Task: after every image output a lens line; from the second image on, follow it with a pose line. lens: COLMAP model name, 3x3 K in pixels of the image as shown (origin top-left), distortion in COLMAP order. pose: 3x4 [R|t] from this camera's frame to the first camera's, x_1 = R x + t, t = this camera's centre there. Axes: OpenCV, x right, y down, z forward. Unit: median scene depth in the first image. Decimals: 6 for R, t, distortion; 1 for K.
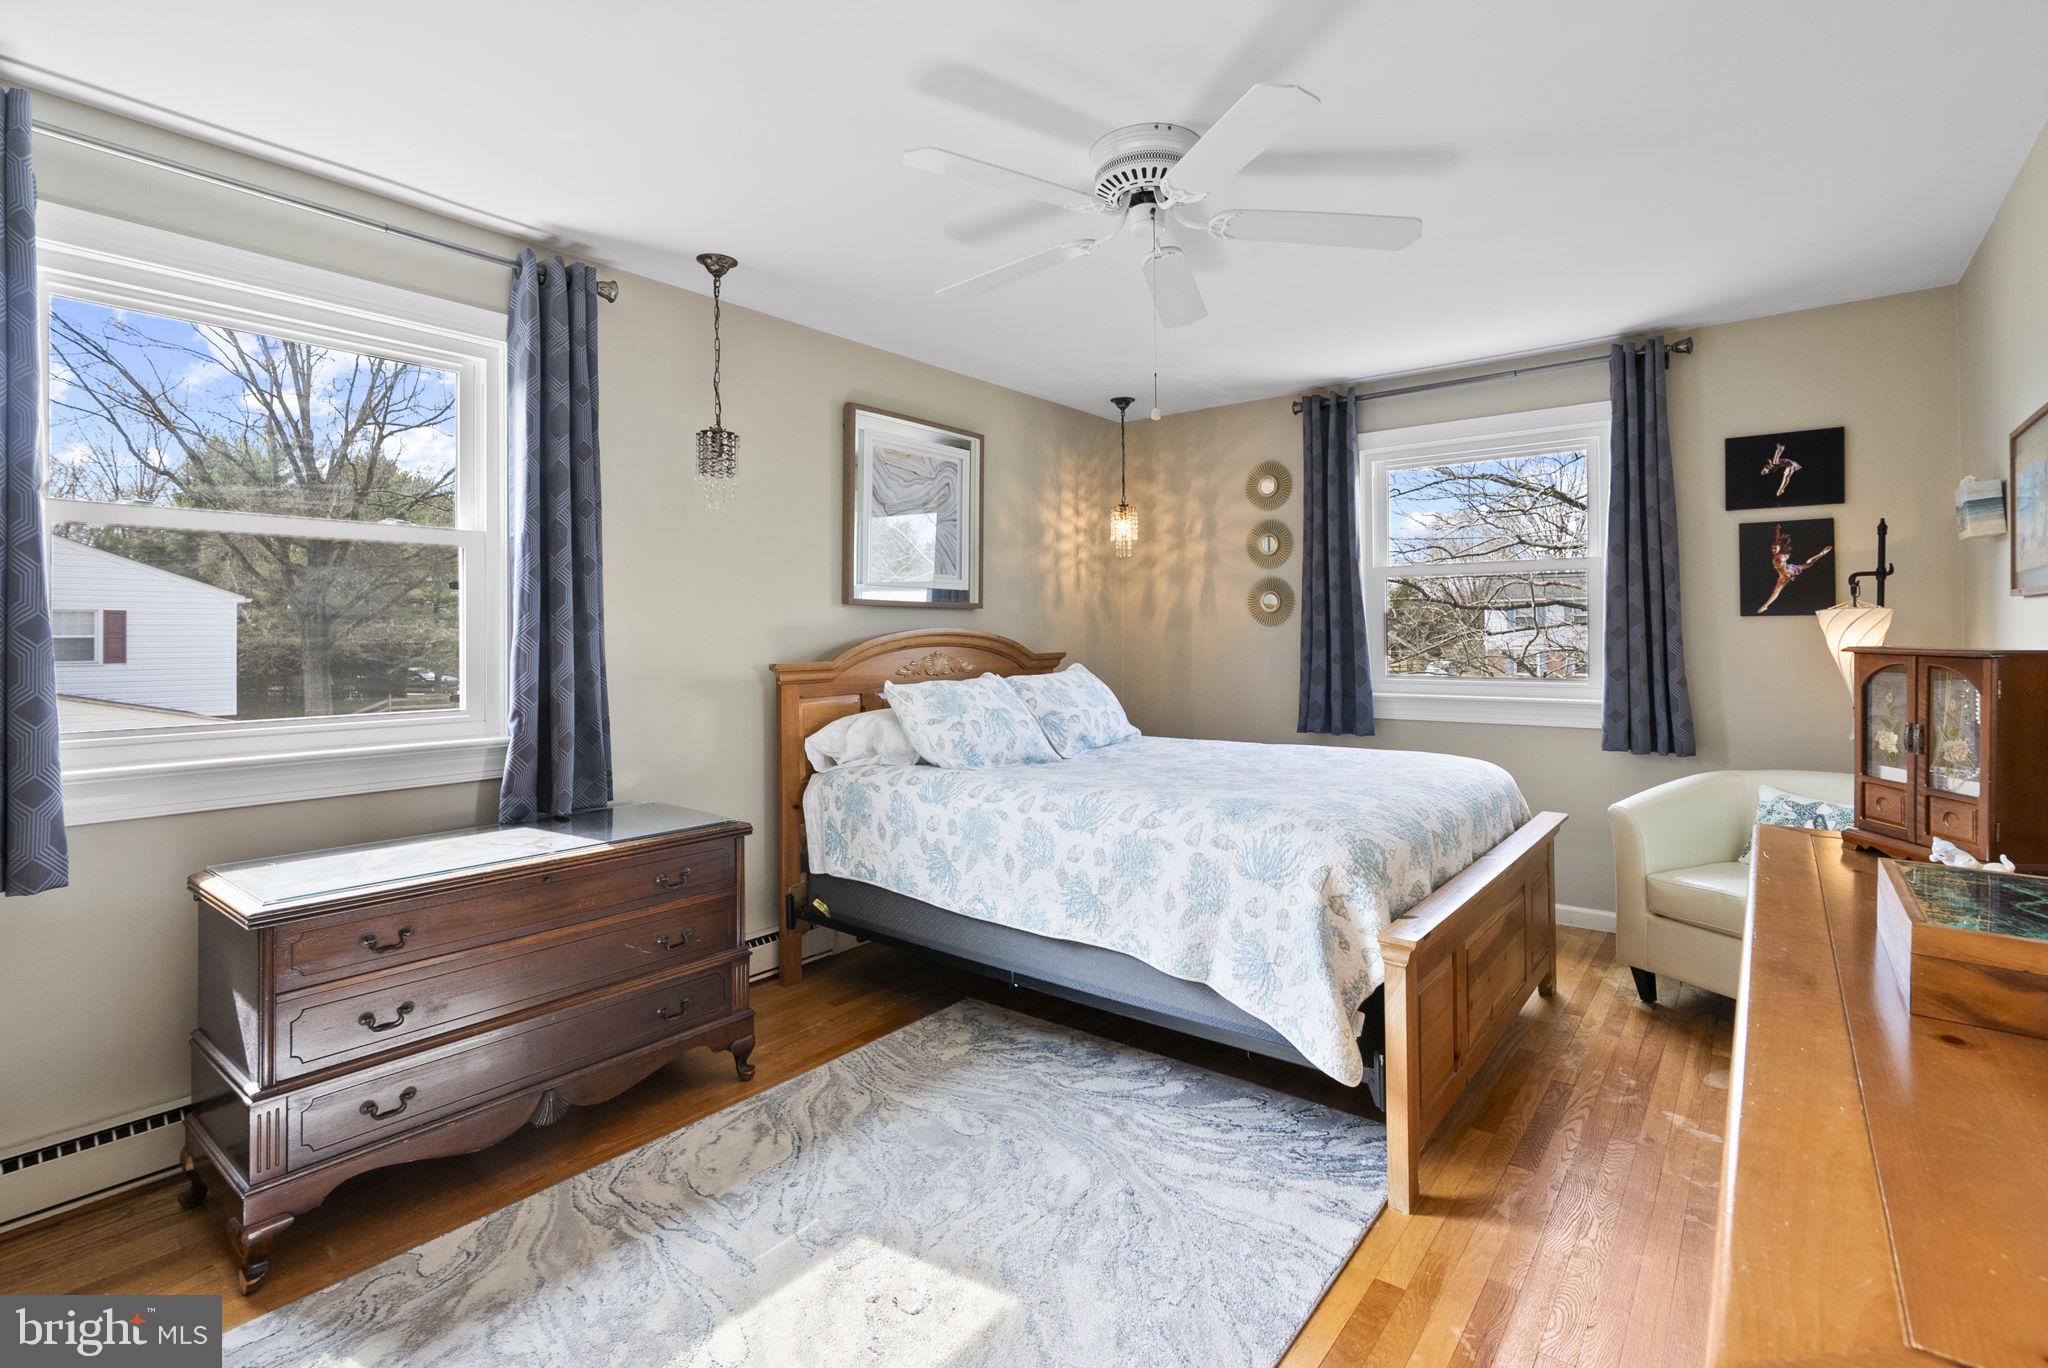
lens RADIAL K [[951.4, 0, 1023.1], [0, 951.4, 658.1], [0, 0, 1]] dist [-0.003962, 0.000925]
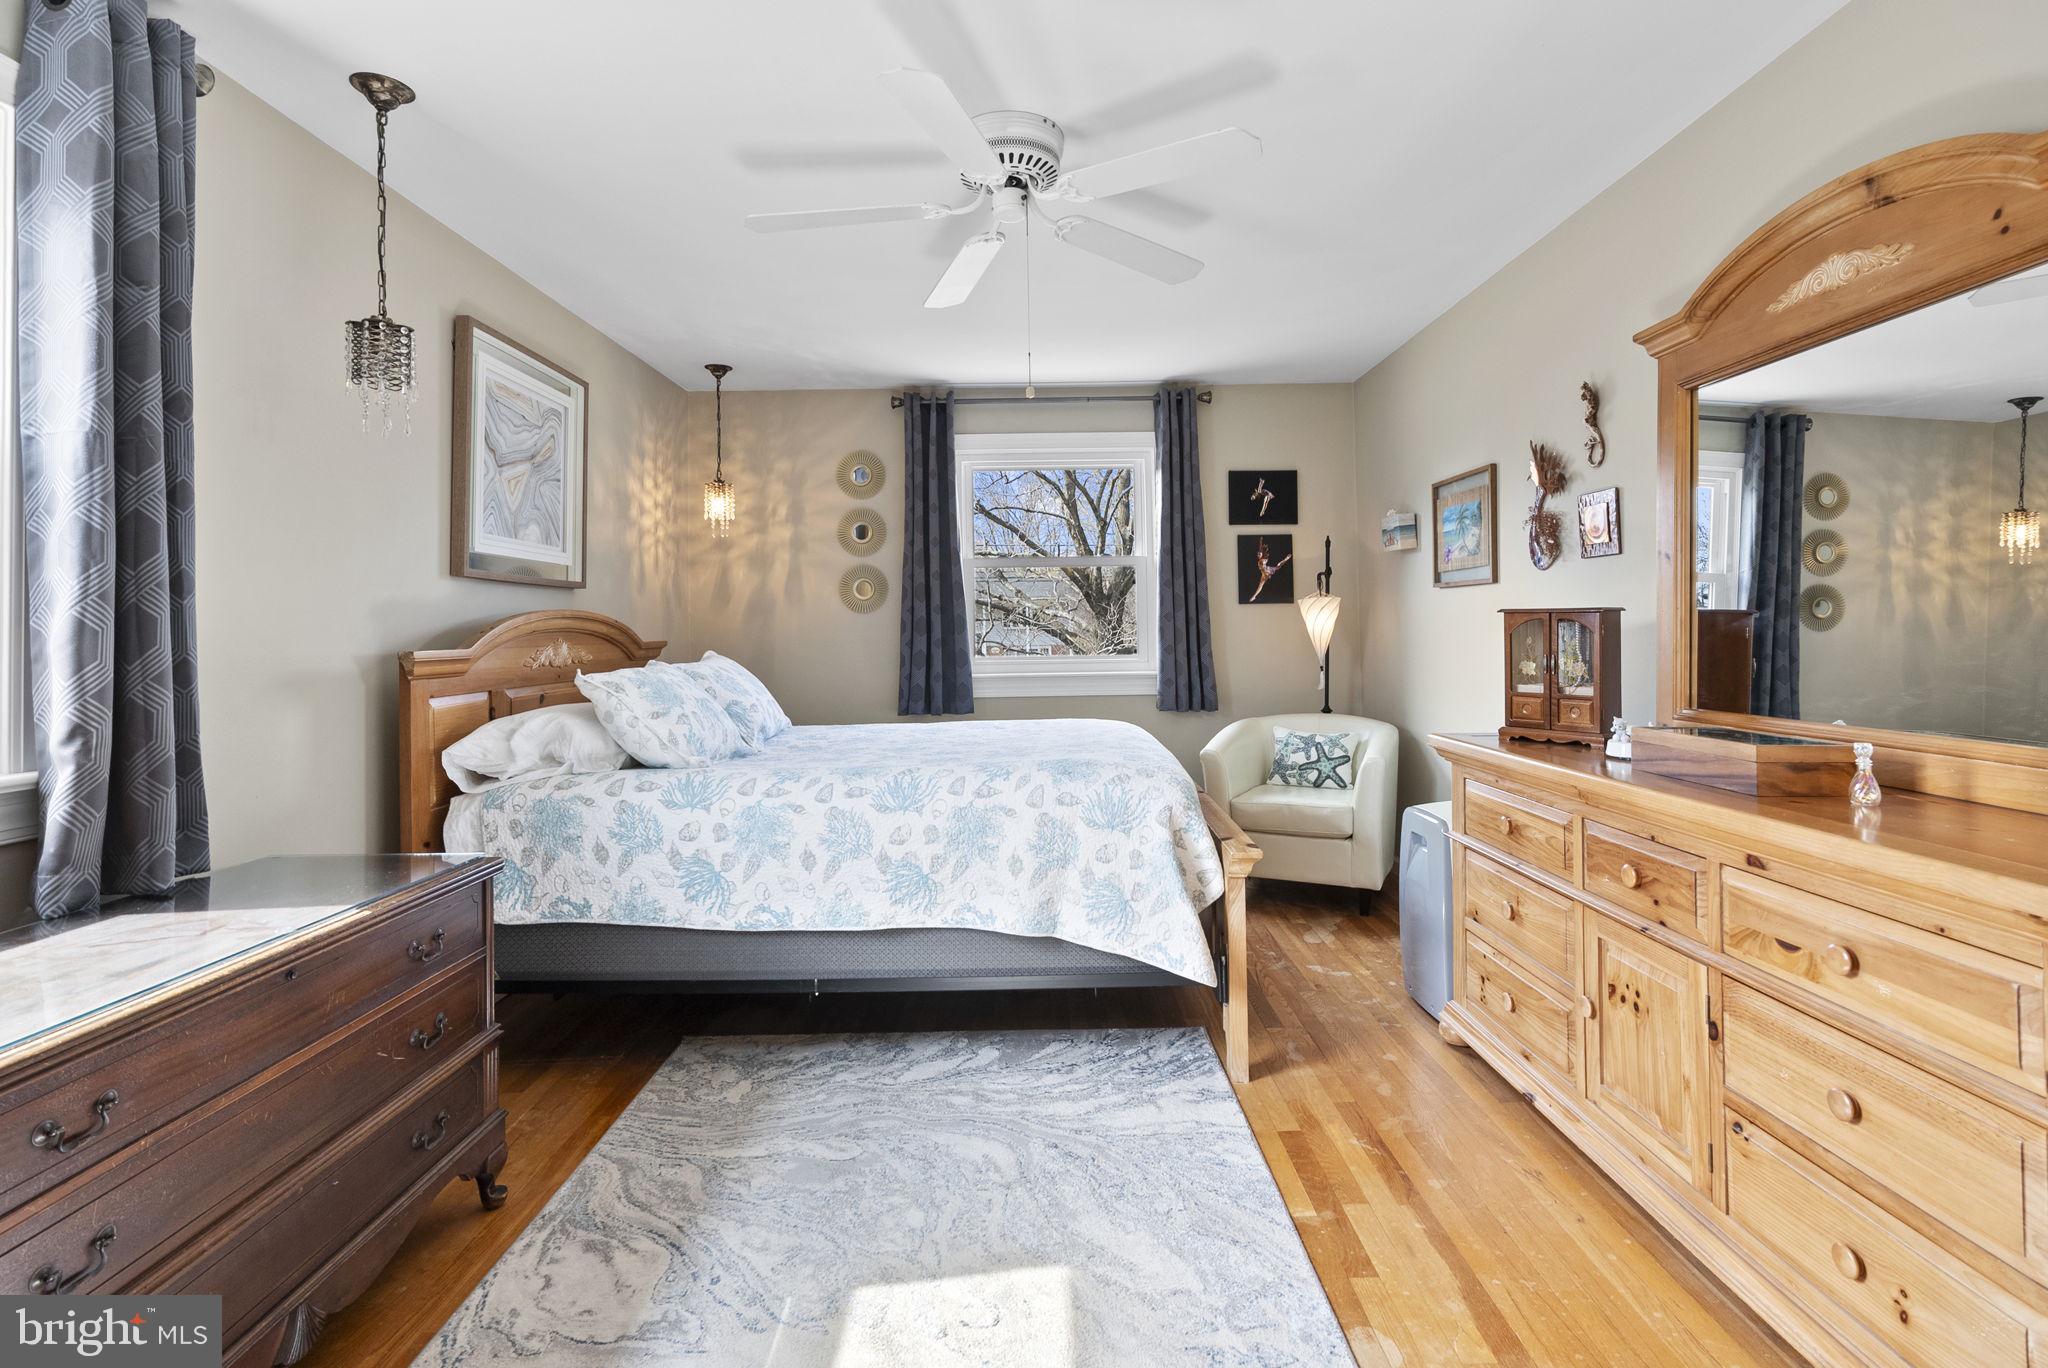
lens RADIAL K [[968.1, 0, 1026.5], [0, 968.1, 642.1], [0, 0, 1]] dist [-0.002313, 0.000771]
pose [[0.785346, -0.012317, 0.618934, -0.372161], [0.025160, 0.999611, -0.012033, 0.021249], [-0.618545, 0.025023, 0.785351, 0.125725]]
